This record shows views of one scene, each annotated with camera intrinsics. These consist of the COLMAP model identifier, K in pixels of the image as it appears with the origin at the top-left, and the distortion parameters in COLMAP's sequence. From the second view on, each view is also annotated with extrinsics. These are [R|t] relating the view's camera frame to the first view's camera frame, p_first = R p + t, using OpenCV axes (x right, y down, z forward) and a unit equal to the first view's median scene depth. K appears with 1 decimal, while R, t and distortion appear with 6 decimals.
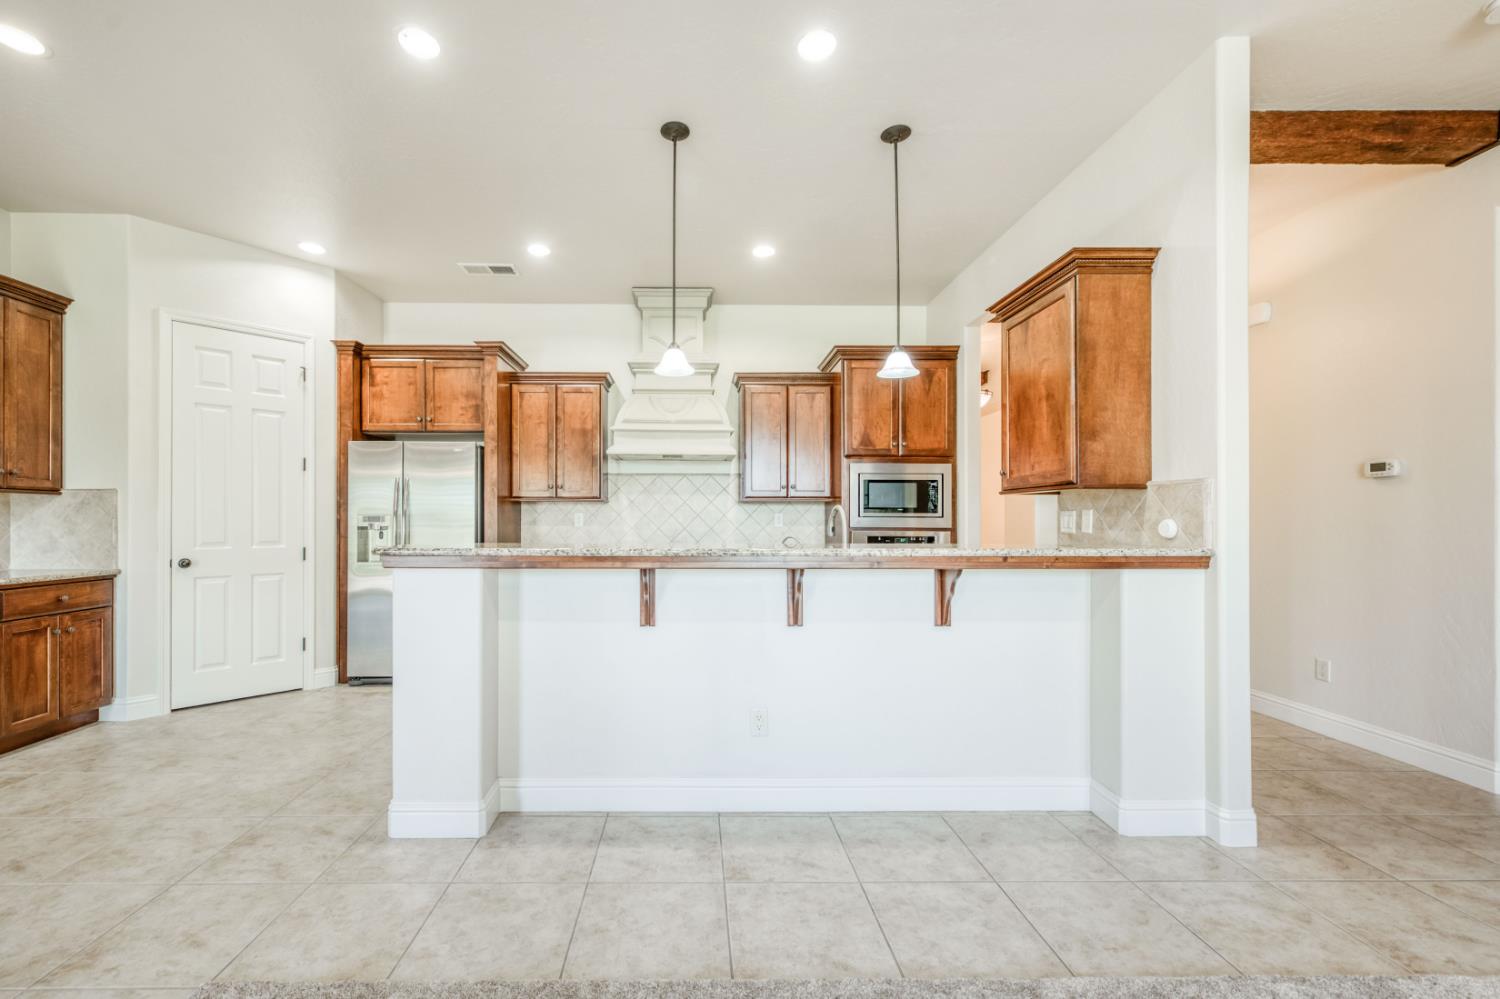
lens RADIAL K [[610.0, 0, 686.9], [0, 610.0, 518.7], [0, 0, 1]] dist [0.010350, -0.003572]
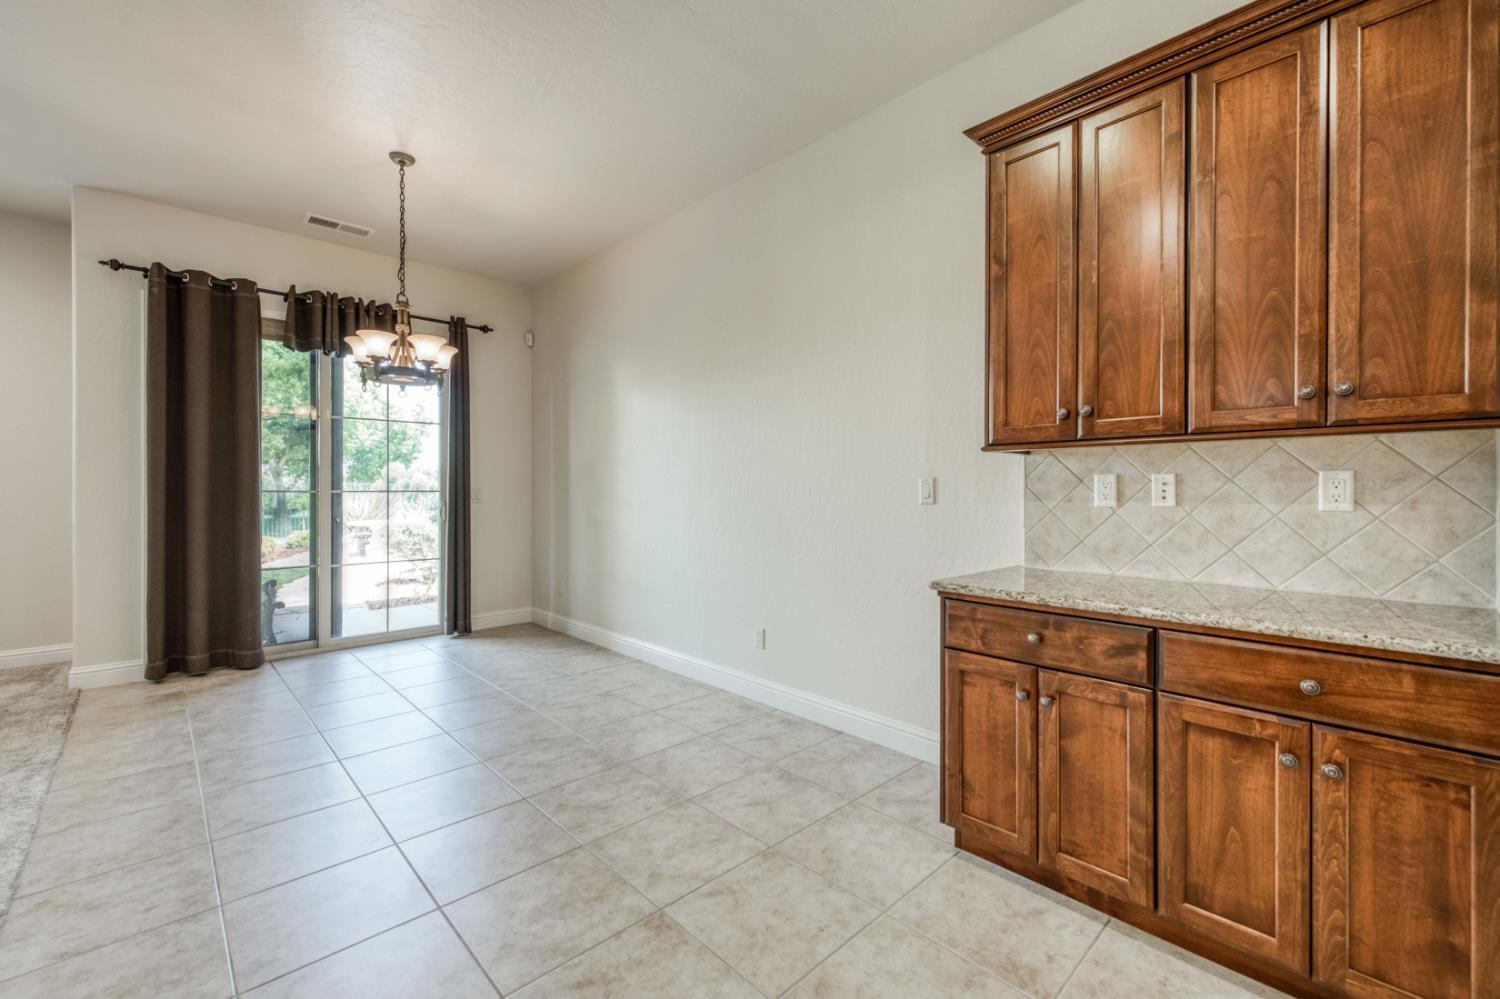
lens RADIAL K [[610.0, 0, 768.6], [0, 610.0, 494.2], [0, 0, 1]] dist [0.010350, -0.003572]
pose [[-0.715917, 0.004013, -0.698174, -0.386945], [-0.000092, 0.999983, 0.005842, -0.000316], [0.698185, 0.004247, -0.715904, 0.849375]]
